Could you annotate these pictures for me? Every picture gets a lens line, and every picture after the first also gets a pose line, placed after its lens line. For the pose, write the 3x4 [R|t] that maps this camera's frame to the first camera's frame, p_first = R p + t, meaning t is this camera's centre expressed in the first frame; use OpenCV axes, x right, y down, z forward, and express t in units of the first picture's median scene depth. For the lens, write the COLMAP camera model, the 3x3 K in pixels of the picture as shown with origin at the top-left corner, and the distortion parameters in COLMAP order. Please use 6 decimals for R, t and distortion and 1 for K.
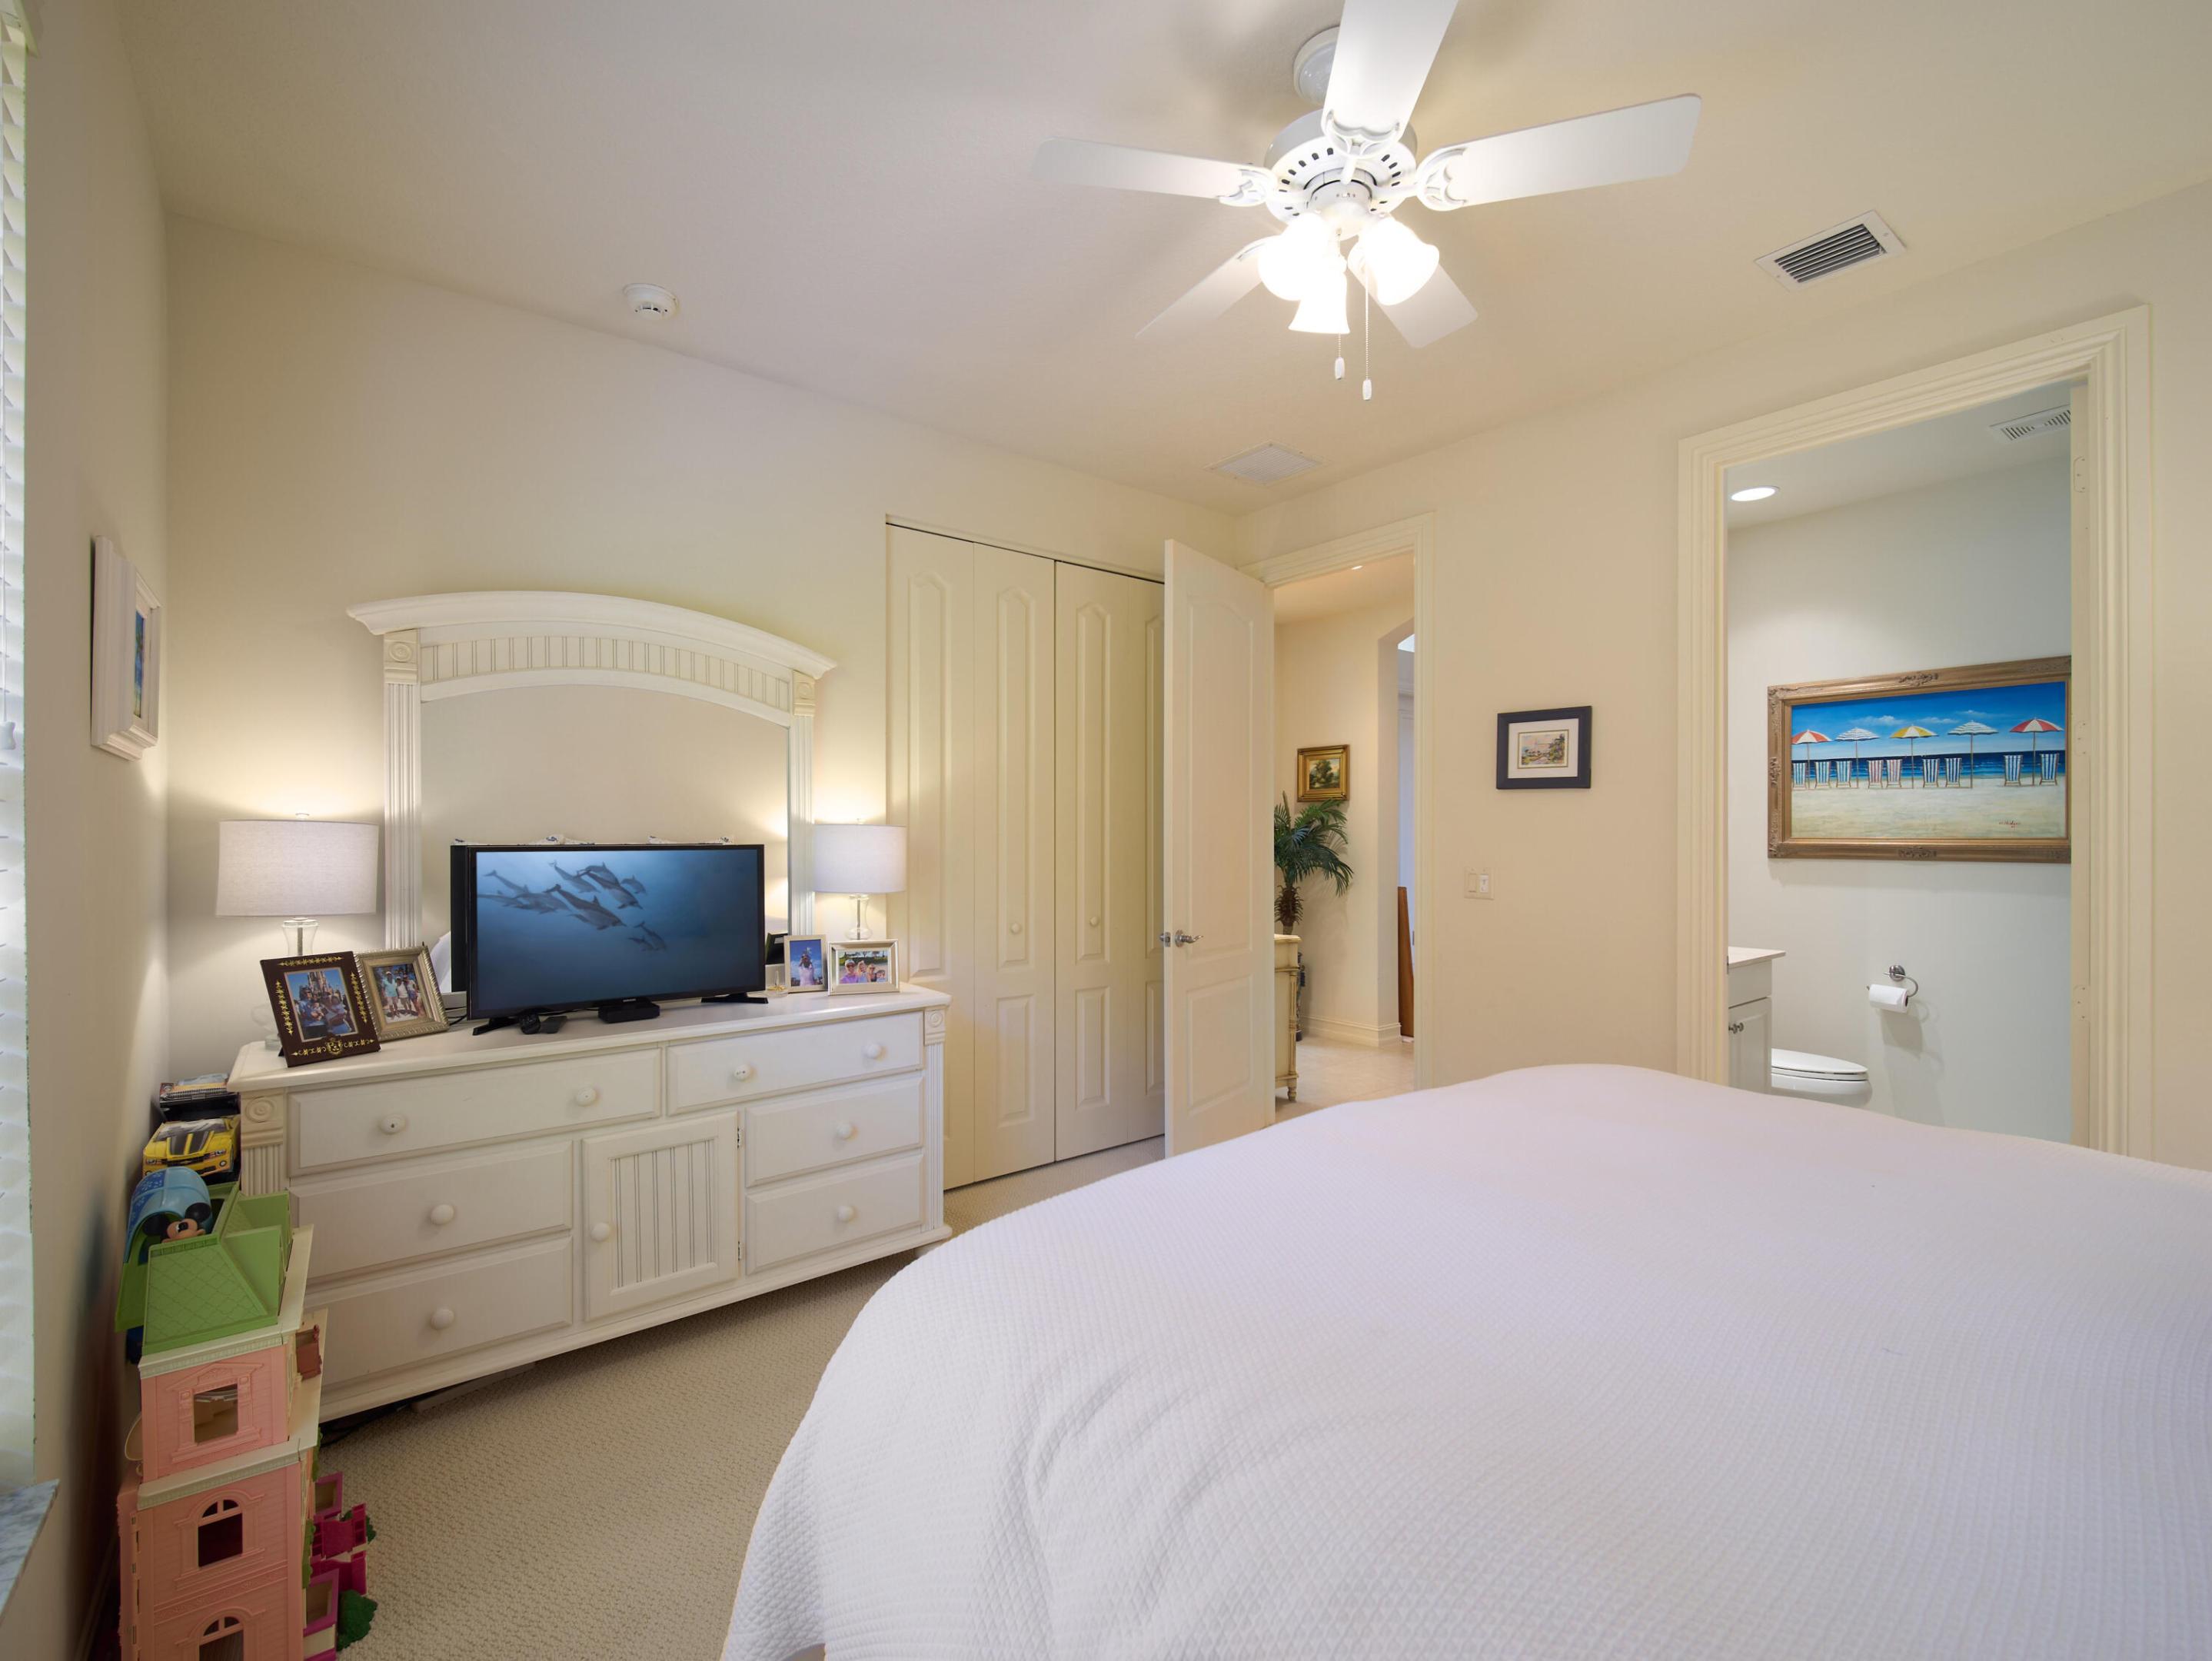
lens RADIAL K [[987.9, 0, 1092.5], [0, 987.9, 836.5], [0, 0, 1]] dist [0.005161, -0.000753]
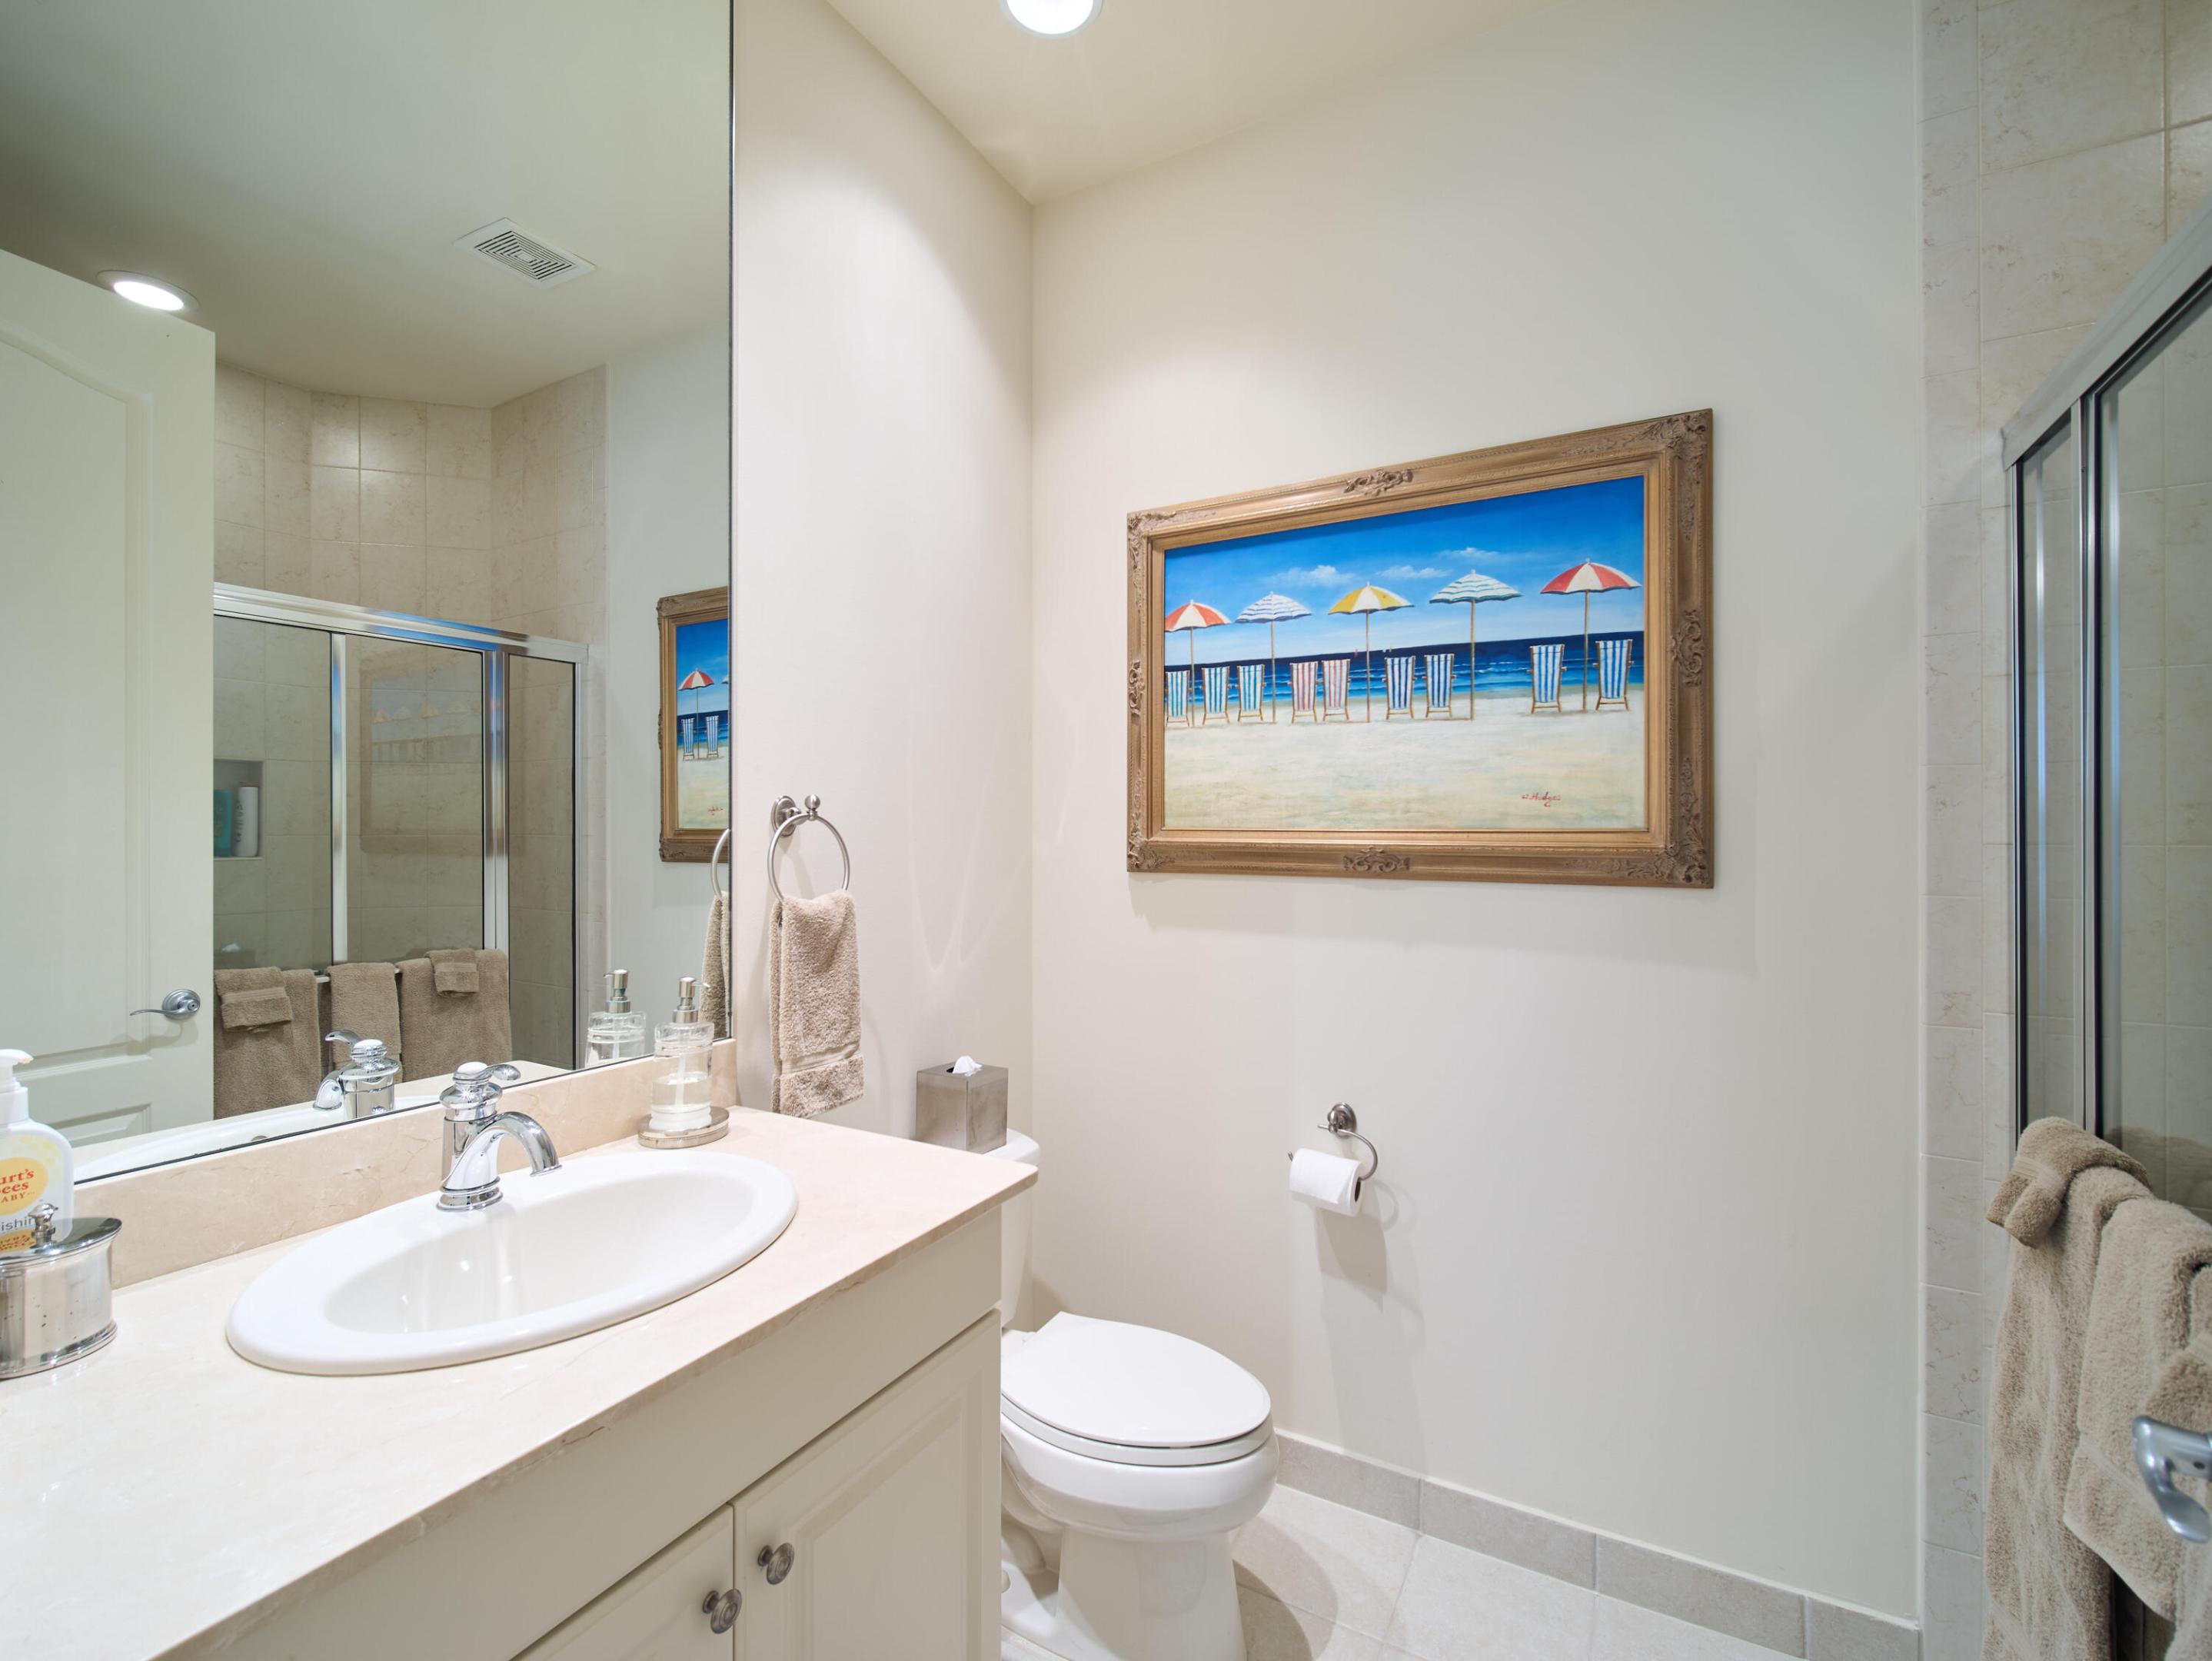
lens RADIAL K [[987.9, 0, 1069.9], [0, 987.9, 826.8], [0, 0, 1]] dist [0.005161, -0.000753]
pose [[0.932062, -0.007109, 0.362229, 0.526602], [0.004428, 0.999956, 0.008229, -0.004253], [-0.362272, -0.006066, 0.932053, 0.616201]]
